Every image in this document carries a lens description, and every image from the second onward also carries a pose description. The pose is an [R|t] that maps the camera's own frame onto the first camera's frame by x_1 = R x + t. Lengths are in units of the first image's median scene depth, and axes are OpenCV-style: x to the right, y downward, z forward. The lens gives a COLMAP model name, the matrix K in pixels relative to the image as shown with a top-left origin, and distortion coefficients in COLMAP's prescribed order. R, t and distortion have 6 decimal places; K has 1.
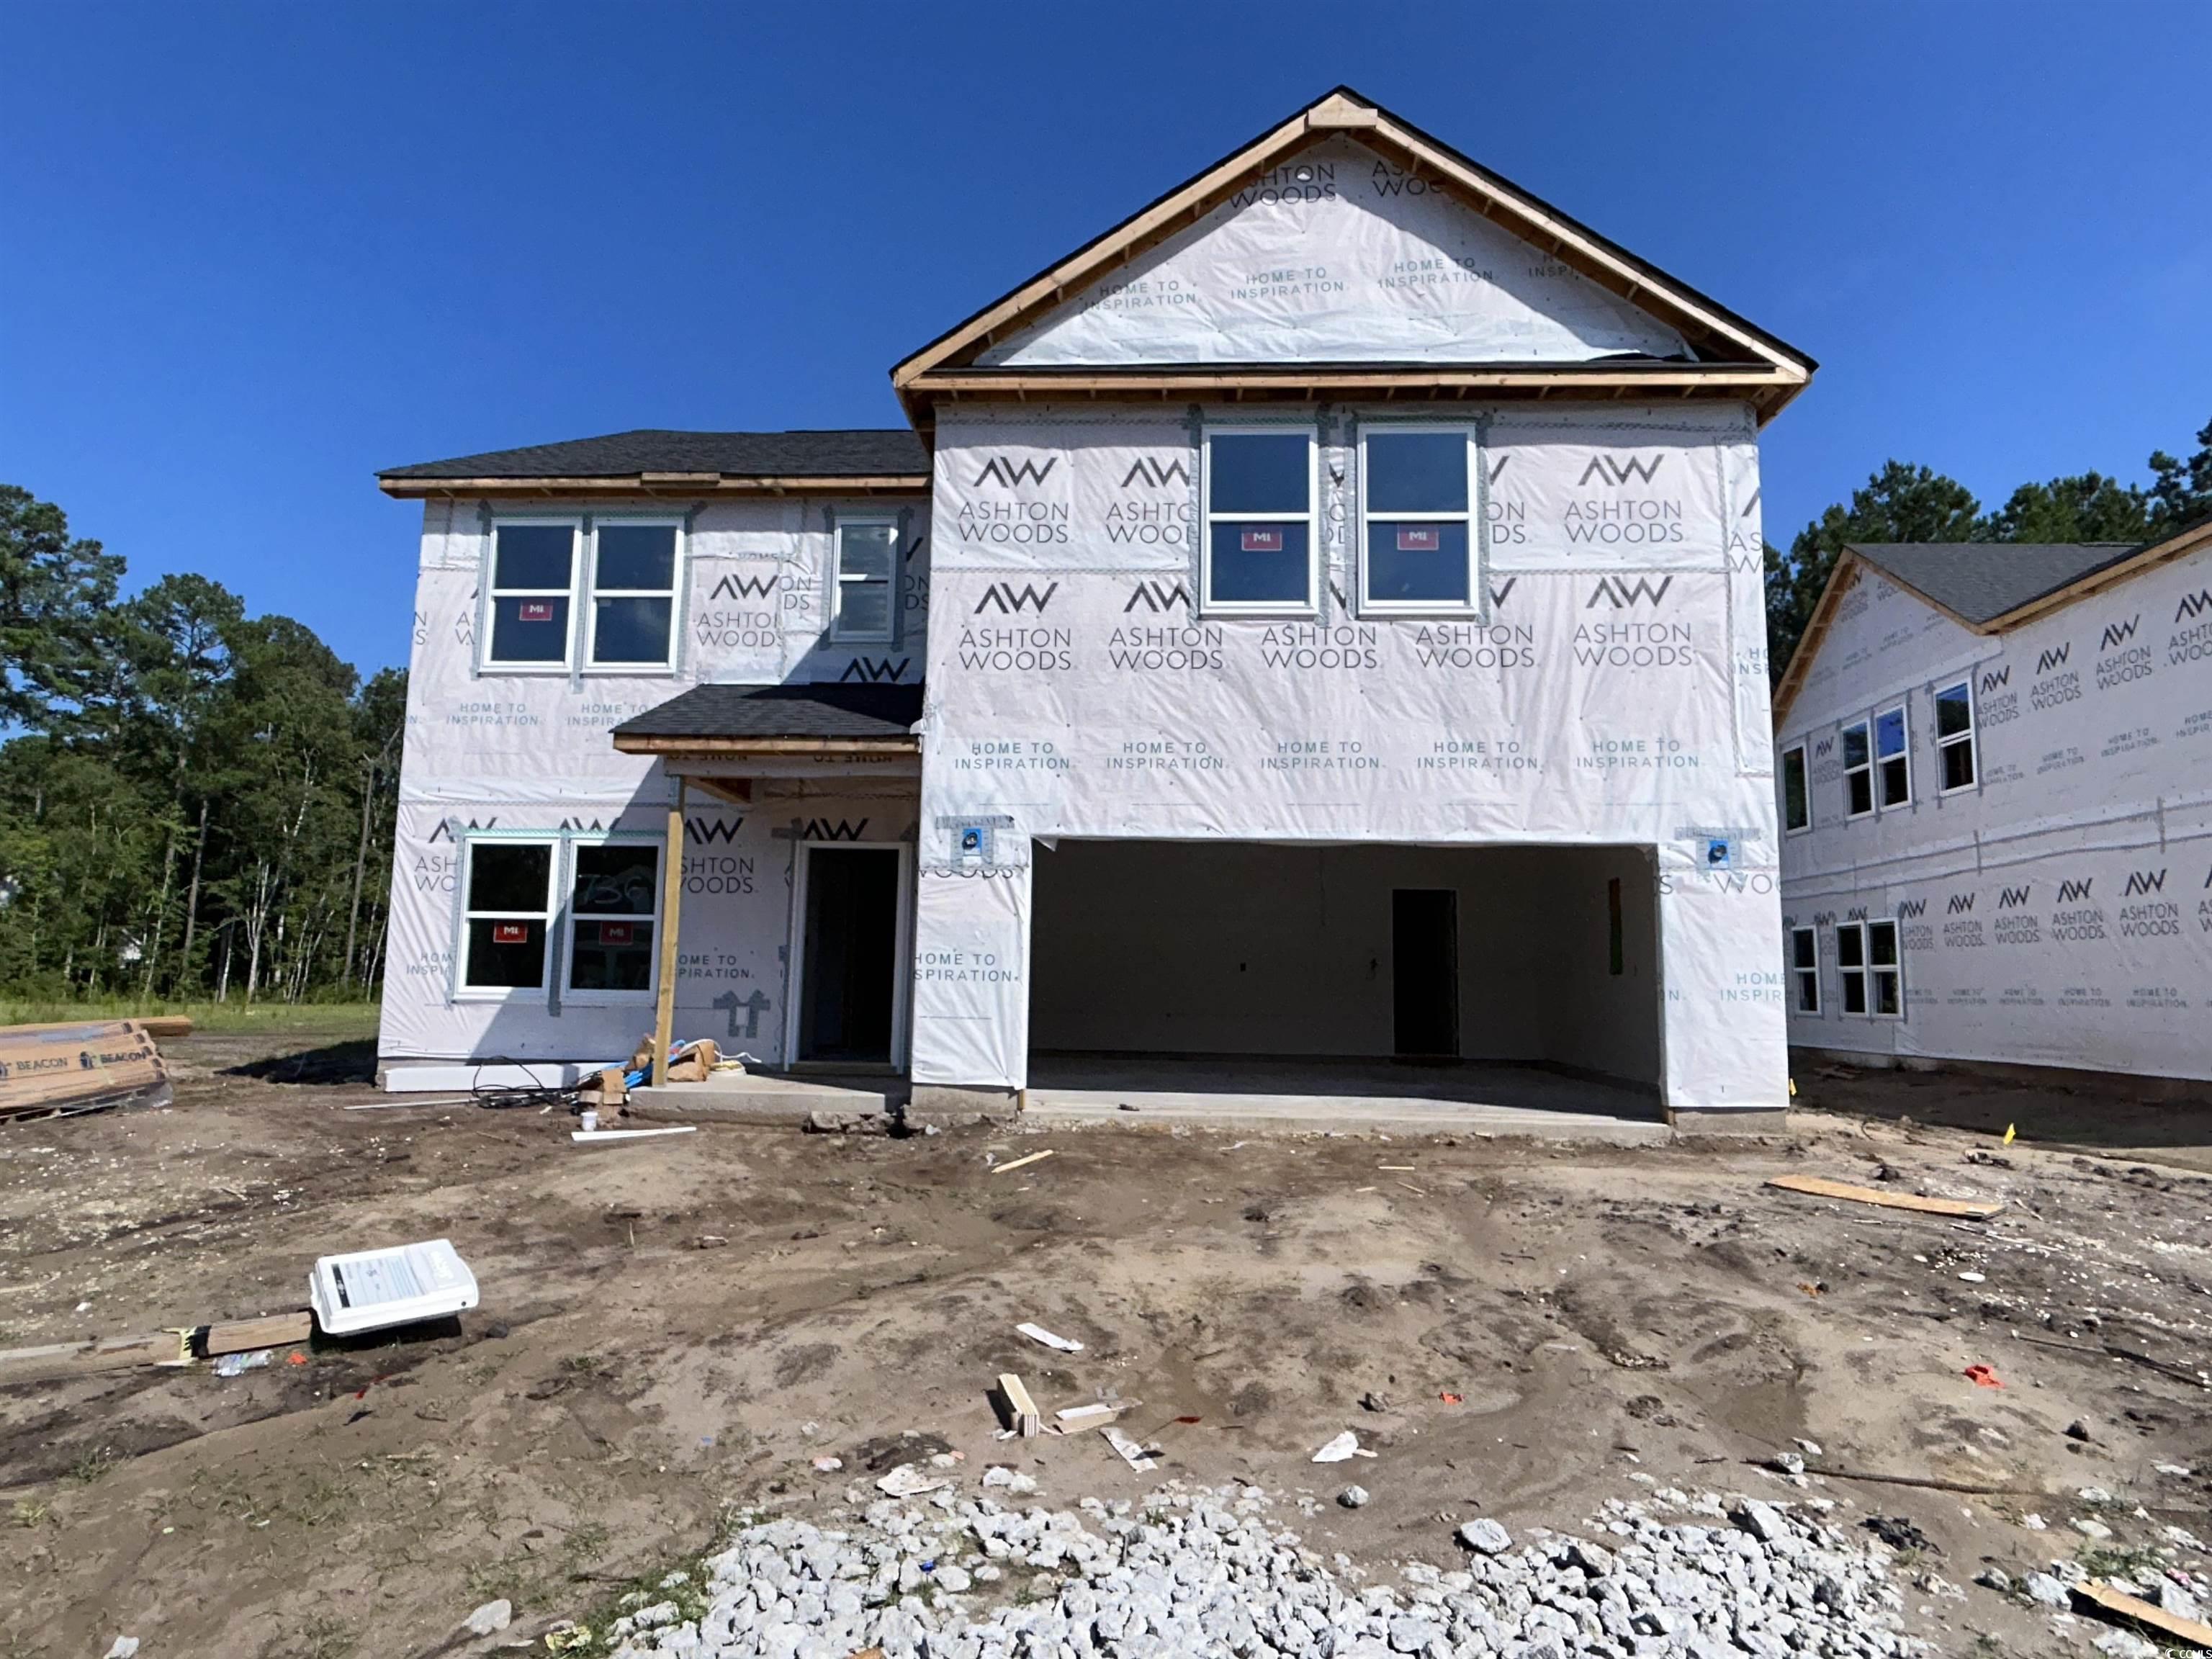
lens RADIAL K [[1325.4, 0, 1114.8], [0, 1325.4, 831.3], [0, 0, 1]] dist [0.010648, 0.000964]
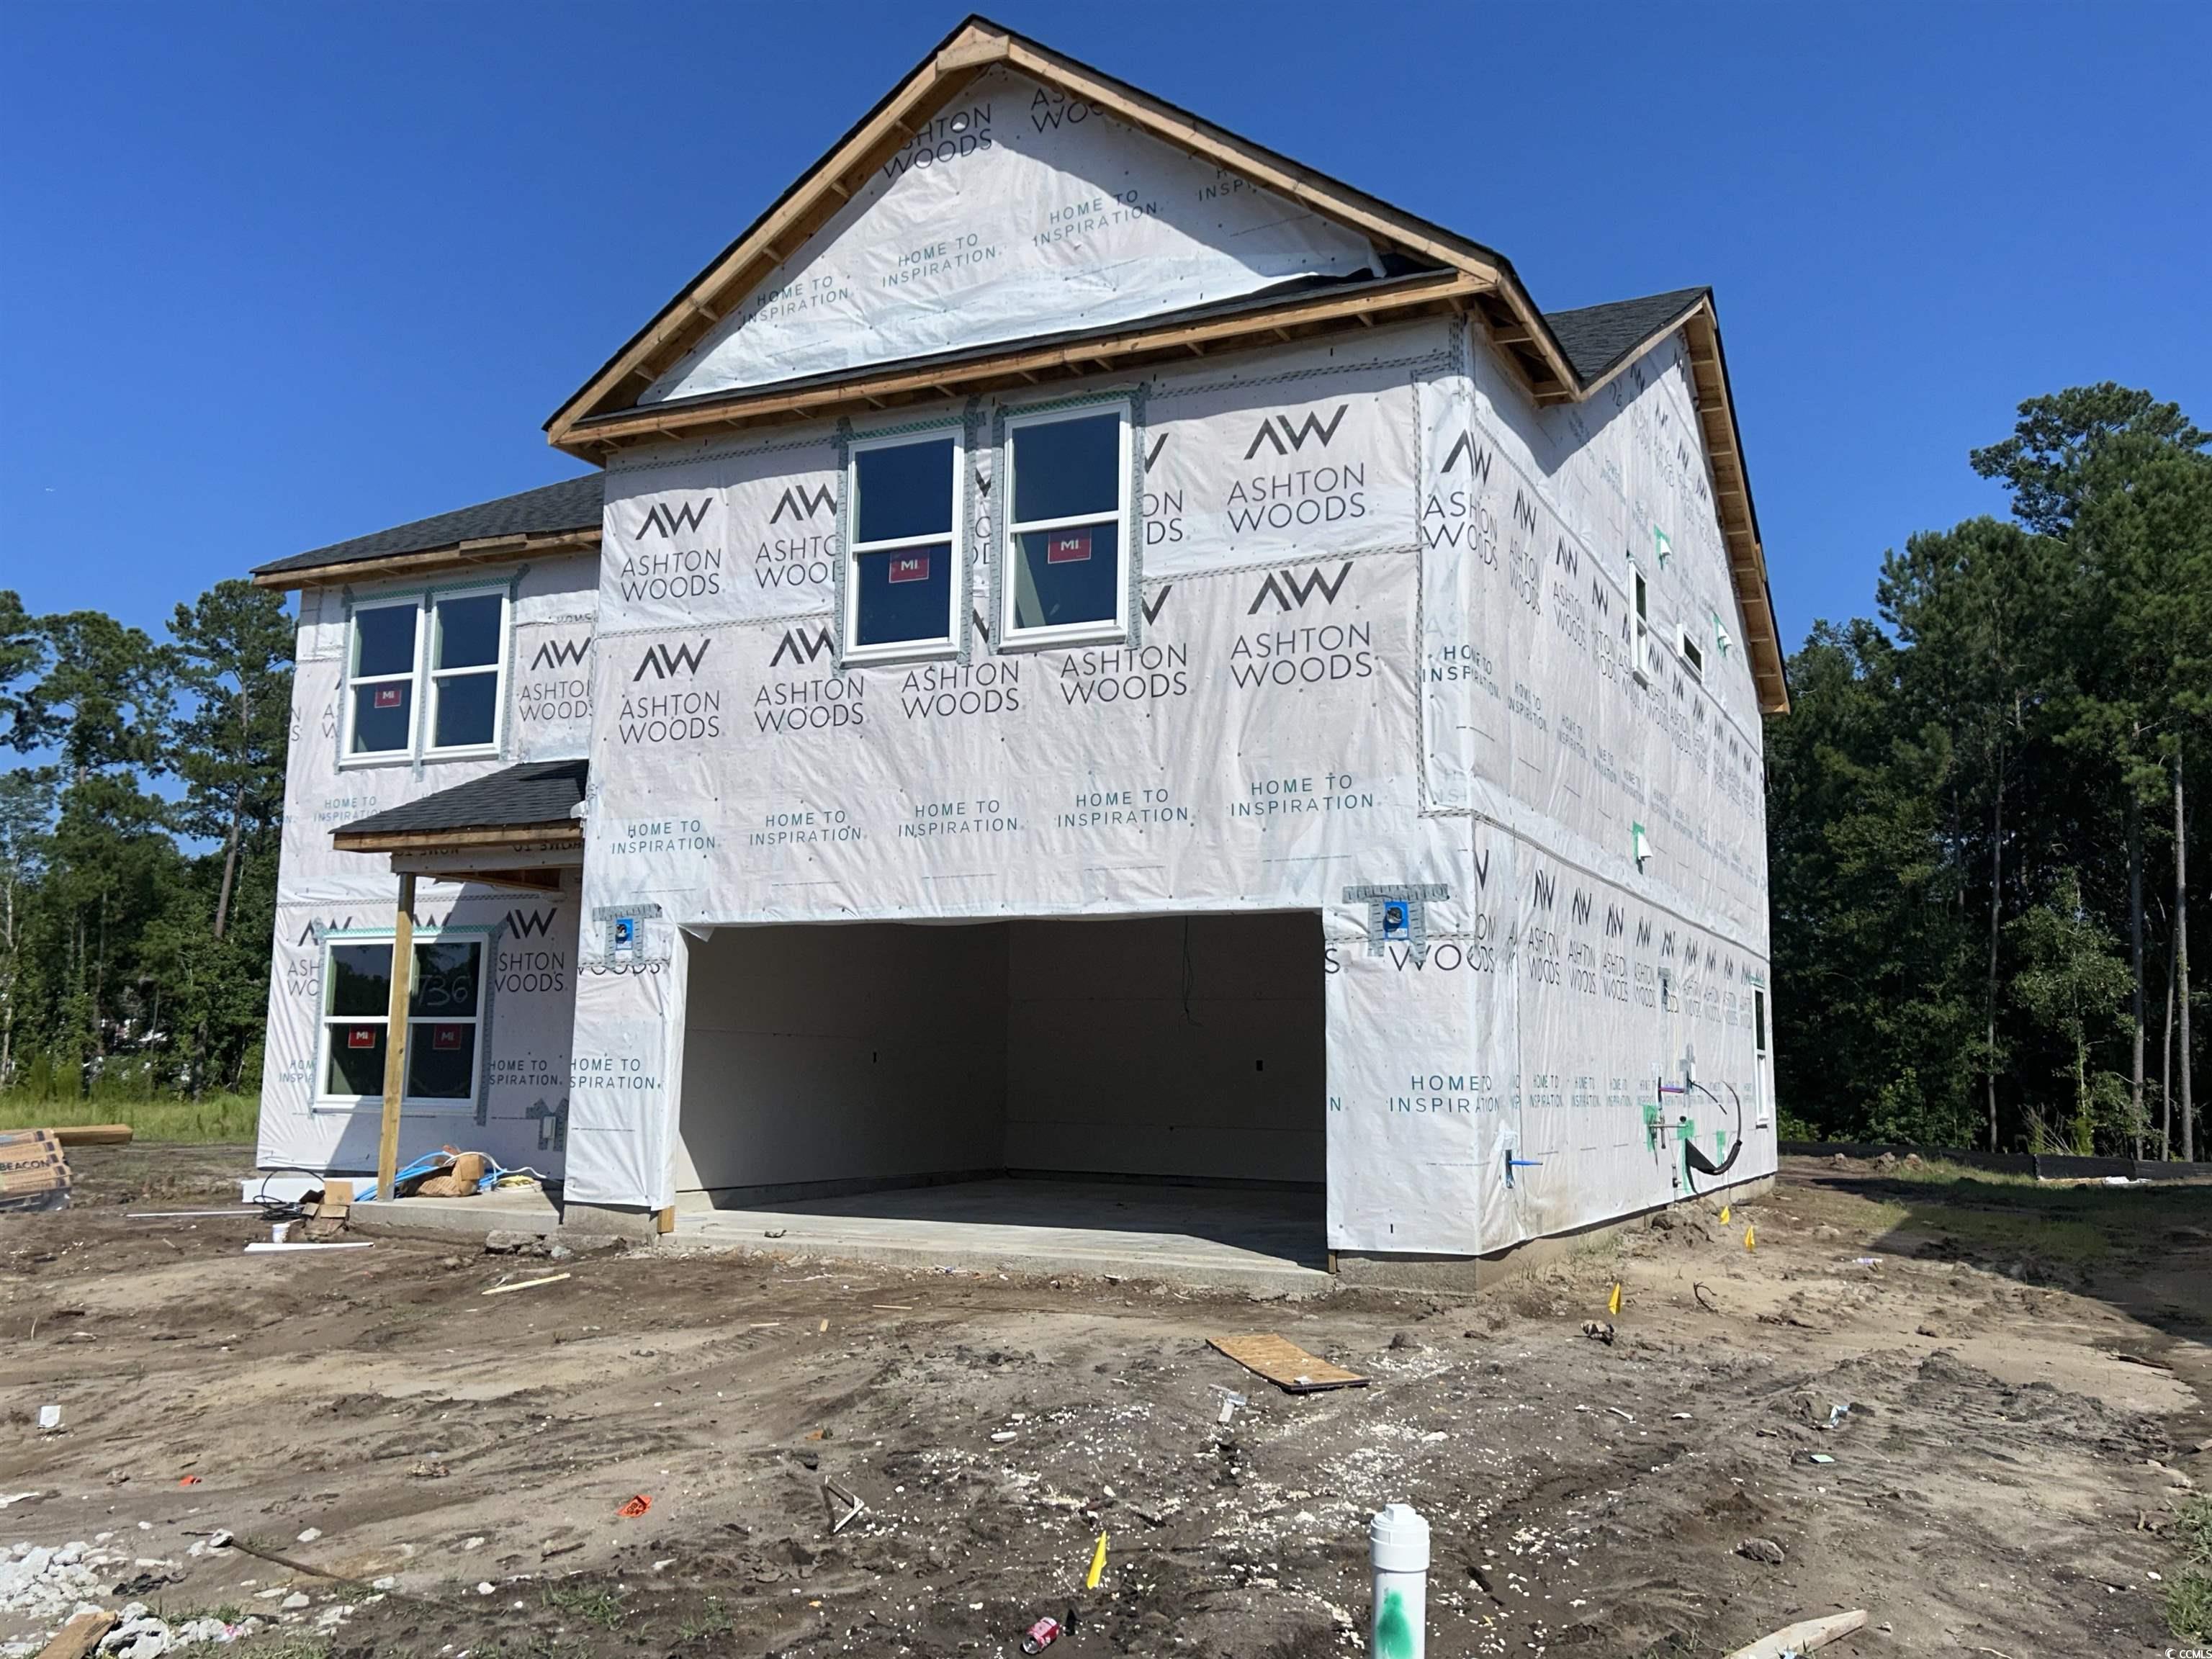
lens RADIAL K [[1896.0, 0, 1103.7], [0, 1896.0, 824.8], [0, 0, 1]] dist [0.088142, -0.075062]
pose [[0.919725, -0.054631, -0.388744, 0.683255], [0.046493, 0.998458, -0.030318, -0.011749], [0.389801, 0.009811, 0.920847, -0.074213]]
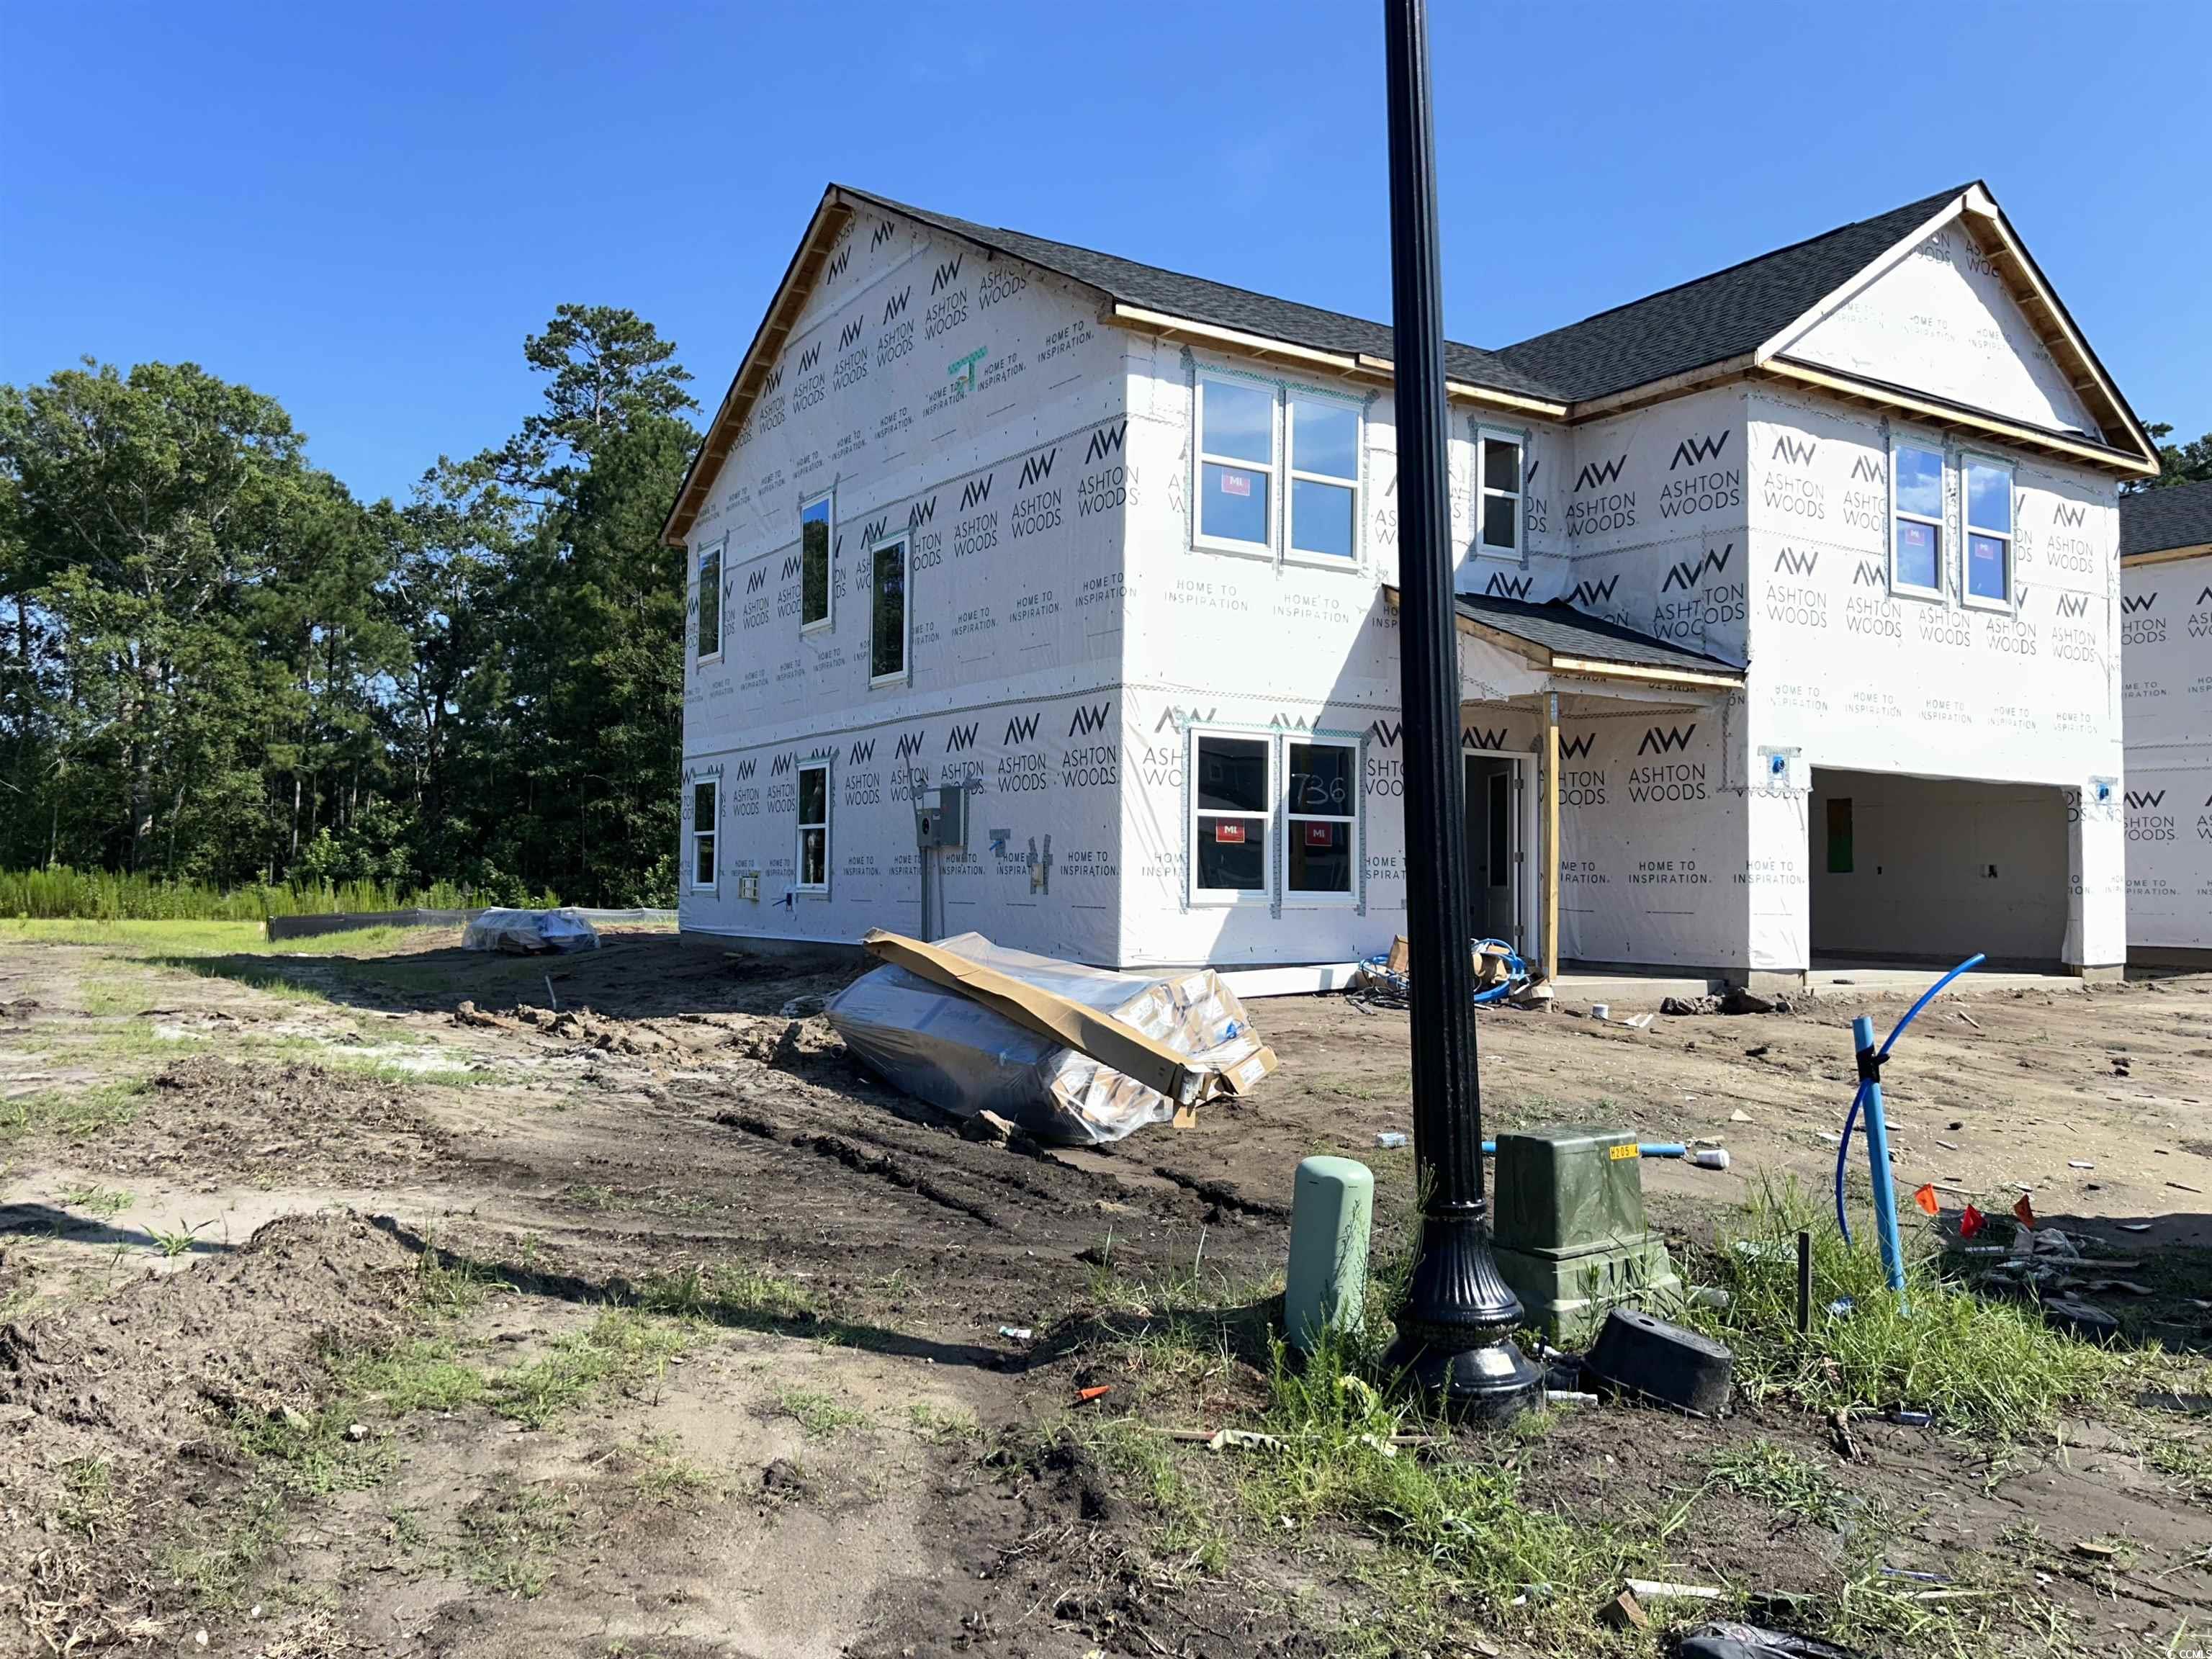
lens RADIAL K [[1672.1, 0, 1101.8], [0, 1672.1, 840.6], [0, 0, 1]] dist [0.034697, -0.025381]
pose [[0.816516, 0.007315, 0.577277, -1.430434], [-0.065348, 0.994665, 0.079825, -0.007916], [-0.573613, -0.102902, 0.812637, 0.106810]]
